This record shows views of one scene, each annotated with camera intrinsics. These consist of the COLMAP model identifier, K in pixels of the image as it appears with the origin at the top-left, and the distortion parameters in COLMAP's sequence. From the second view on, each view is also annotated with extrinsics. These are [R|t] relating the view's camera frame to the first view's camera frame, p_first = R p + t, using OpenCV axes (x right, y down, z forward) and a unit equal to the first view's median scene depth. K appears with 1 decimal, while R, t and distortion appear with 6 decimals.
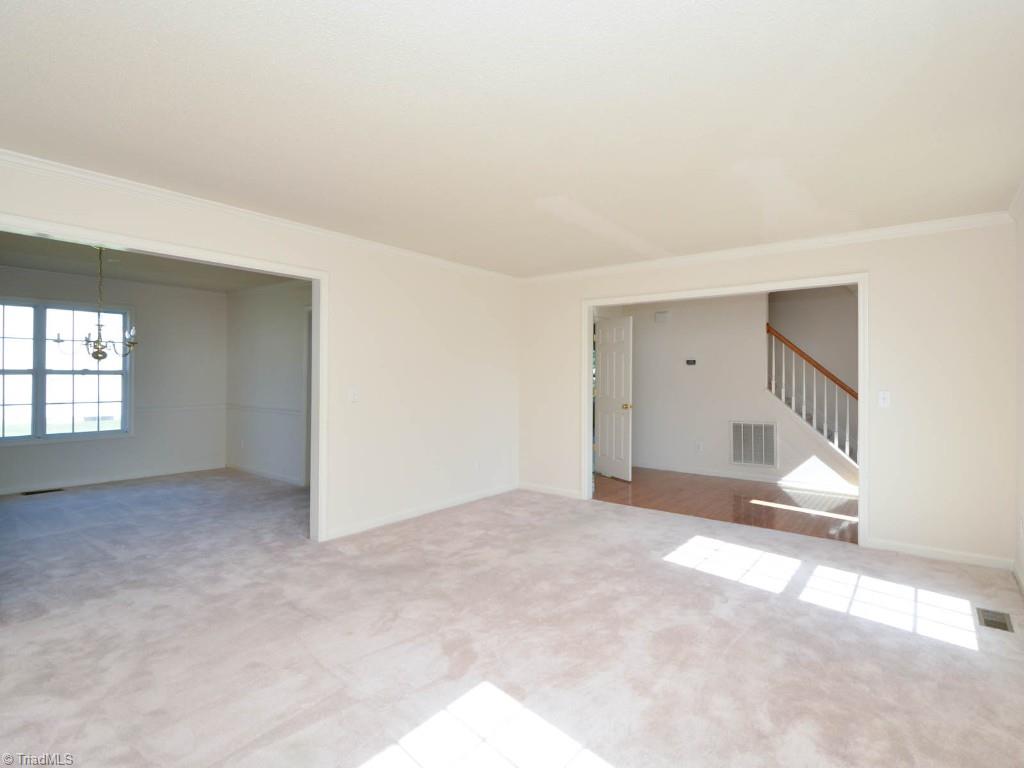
lens RADIAL K [[512.2, 0, 514.7], [0, 512.2, 373.9], [0, 0, 1]] dist [0.001316, -0.000701]
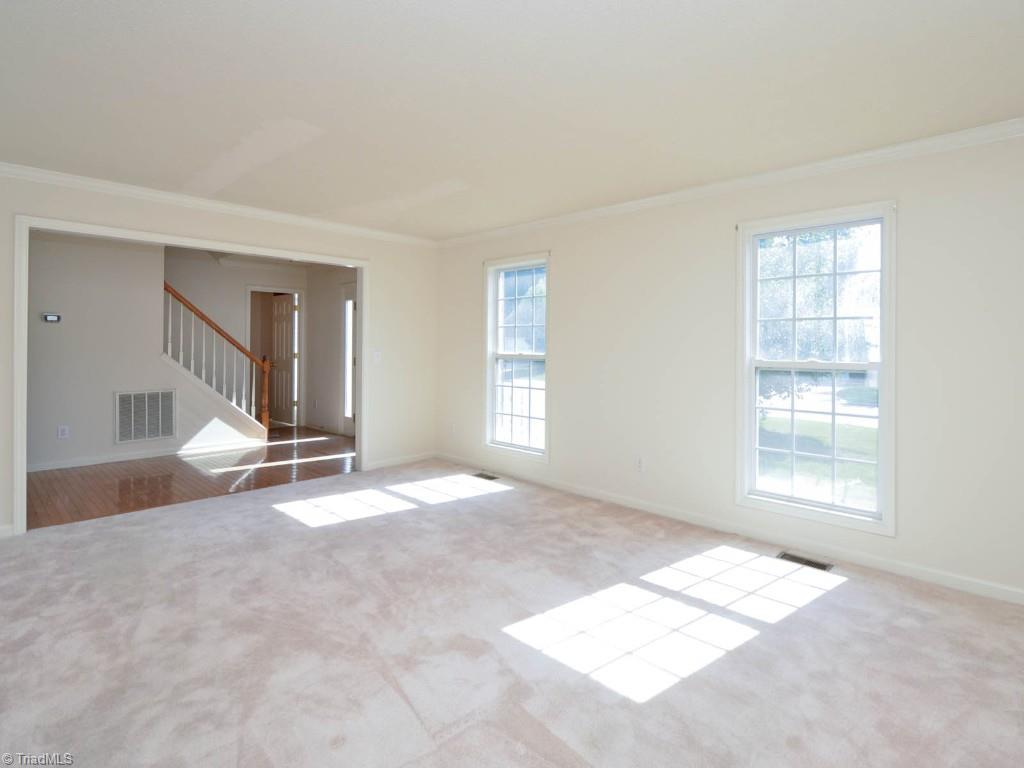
lens RADIAL K [[540.6, 0, 511.7], [0, 540.6, 344.1], [0, 0, 1]] dist [-0.000553, -0.000761]
pose [[0.116613, -0.005311, 0.993163, -0.393217], [-0.012620, 0.999897, 0.006829, 0.000143], [-0.993097, -0.013330, 0.116534, 0.289730]]
